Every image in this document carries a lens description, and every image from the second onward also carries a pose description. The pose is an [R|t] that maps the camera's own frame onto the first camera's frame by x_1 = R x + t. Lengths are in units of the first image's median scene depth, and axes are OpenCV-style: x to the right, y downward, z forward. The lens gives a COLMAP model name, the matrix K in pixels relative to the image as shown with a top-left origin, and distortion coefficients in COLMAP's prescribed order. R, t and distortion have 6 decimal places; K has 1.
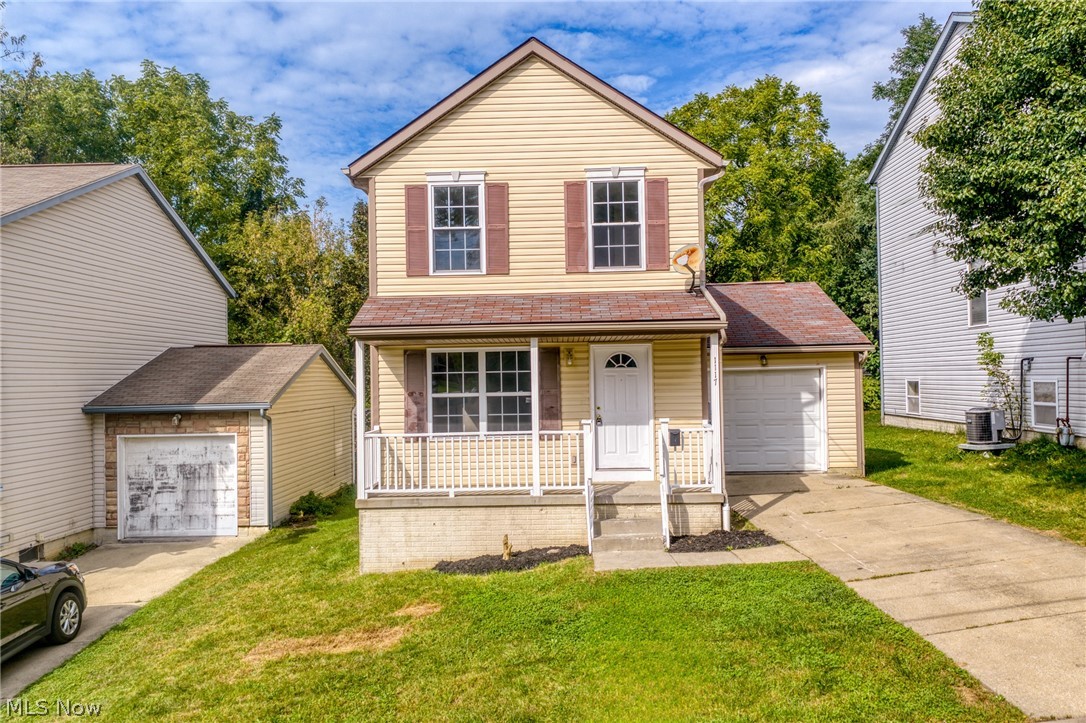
lens RADIAL K [[886.7, 0, 543.0], [0, 886.7, 361.5], [0, 0, 1]] dist [0.060661, -0.108392]
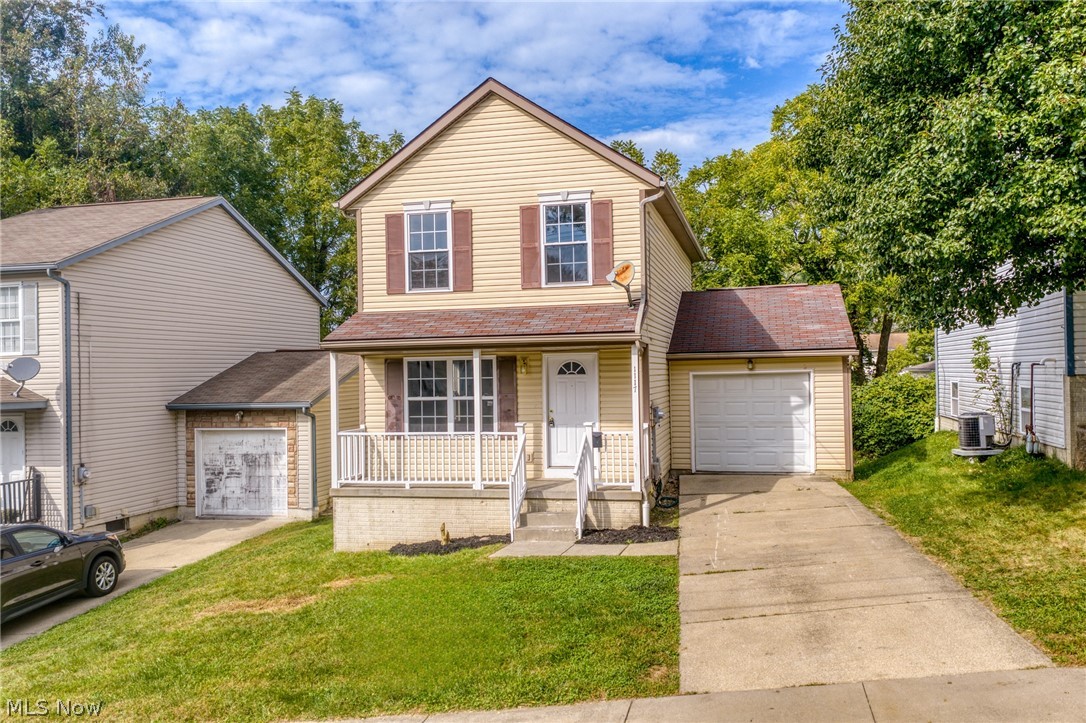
lens RADIAL K [[886.7, 0, 543.0], [0, 886.7, 361.5], [0, 0, 1]] dist [0.060661, -0.108392]
pose [[0.977263, -0.002190, -0.212020, 0.285623], [0.004441, 0.999939, 0.010145, -0.020414], [0.211985, -0.010856, 0.977213, -0.075560]]
